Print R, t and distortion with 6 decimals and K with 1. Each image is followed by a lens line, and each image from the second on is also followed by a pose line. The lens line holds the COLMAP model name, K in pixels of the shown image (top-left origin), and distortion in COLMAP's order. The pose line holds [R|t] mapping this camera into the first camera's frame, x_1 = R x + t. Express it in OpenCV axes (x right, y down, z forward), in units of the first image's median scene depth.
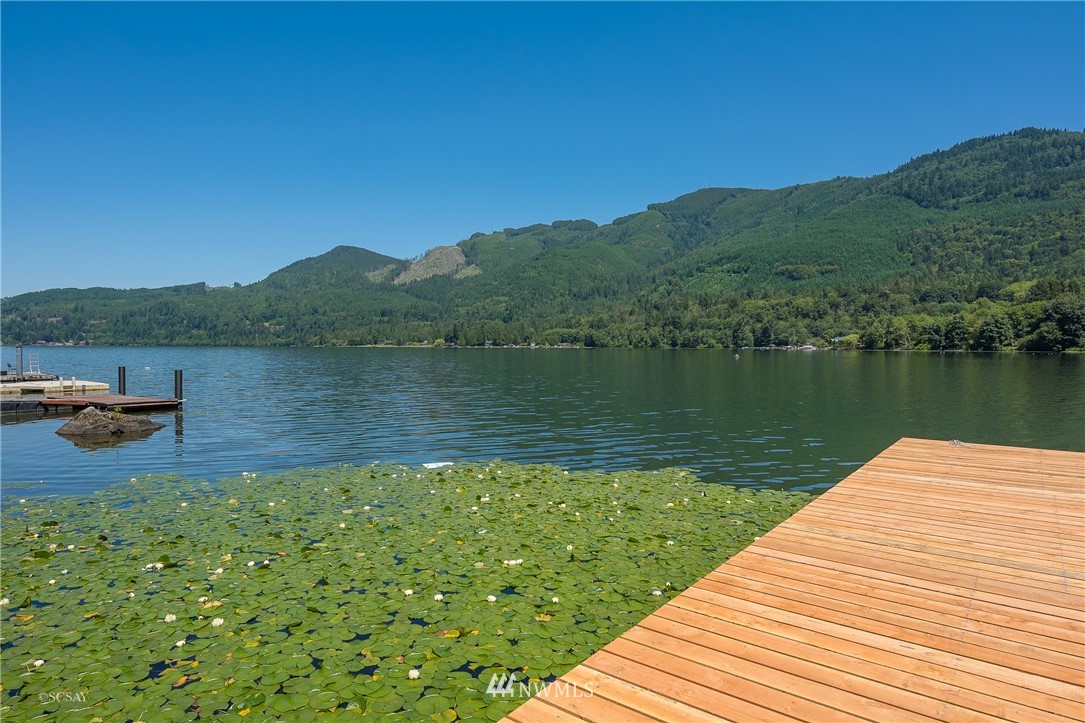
lens RADIAL K [[626.0, 0, 542.5], [0, 626.0, 361.5], [0, 0, 1]] dist [0.005721, -0.003018]
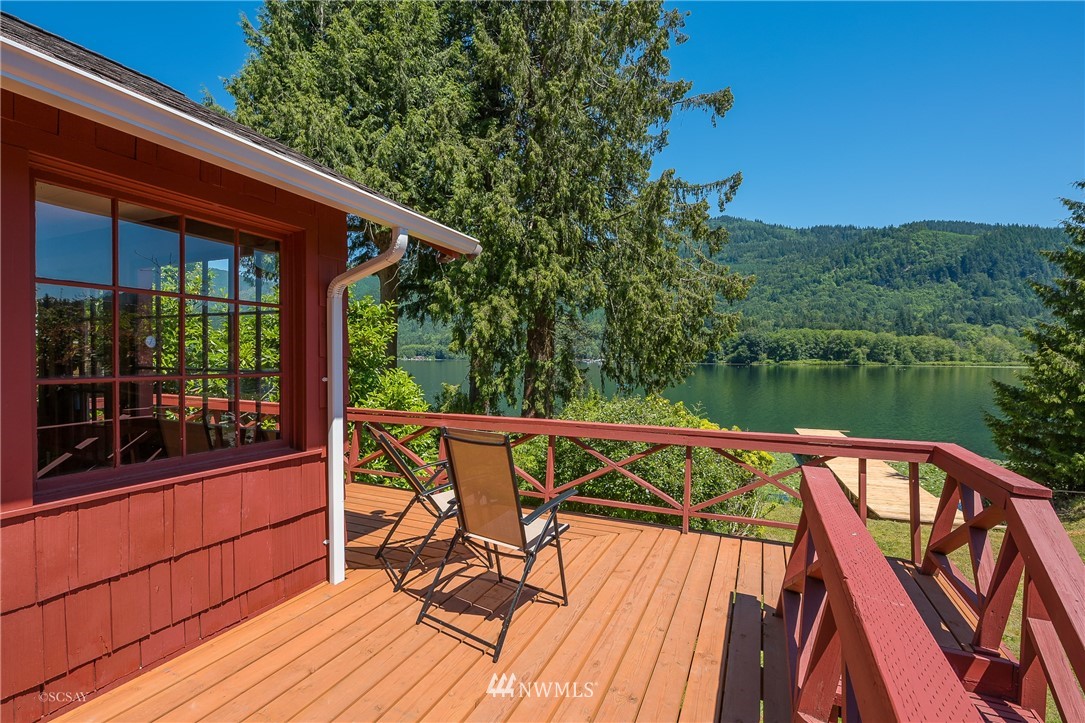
lens RADIAL K [[490.5, 0, 542.5], [0, 490.5, 361.5], [0, 0, 1]] dist [-0.001487, -0.005266]
pose [[0.955023, -0.002956, 0.296516, -0.045240], [0.007505, 0.999871, -0.014204, -0.006586], [-0.296435, 0.015791, 0.954922, -0.037181]]
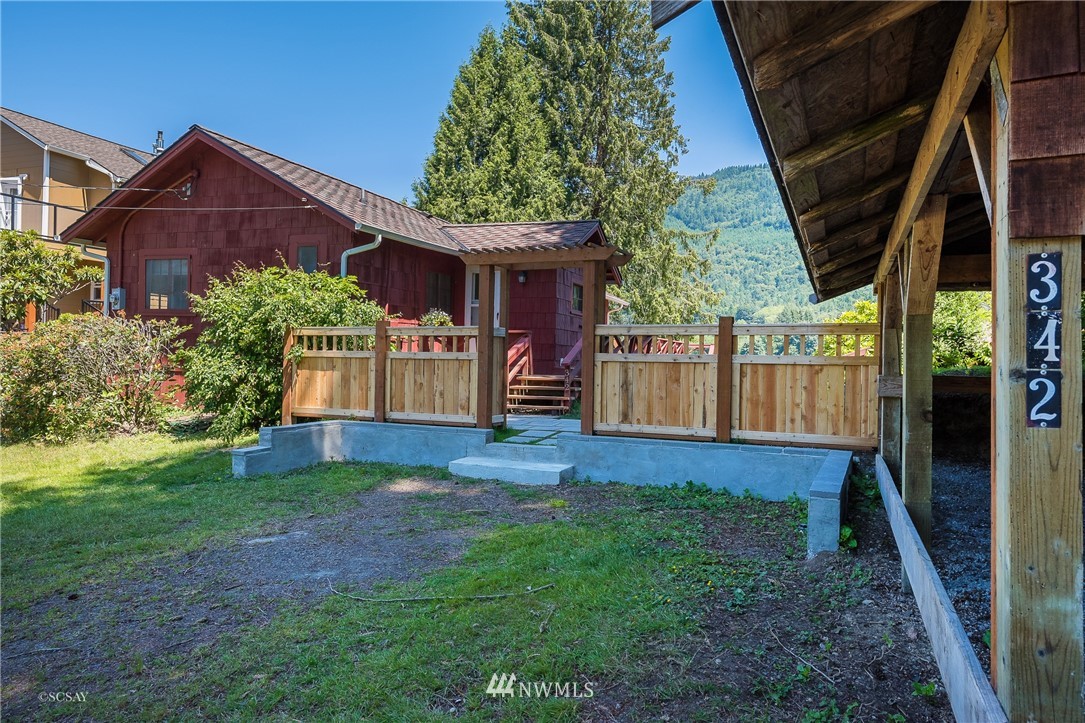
lens RADIAL K [[710.7, 0, 542.5], [0, 710.7, 361.5], [0, 0, 1]] dist [0.005634, -0.000985]
pose [[0.940882, 0.015436, 0.338383, -0.070393], [-0.009587, 0.999774, -0.018951, -0.002663], [-0.338599, 0.014586, 0.940818, -0.082073]]
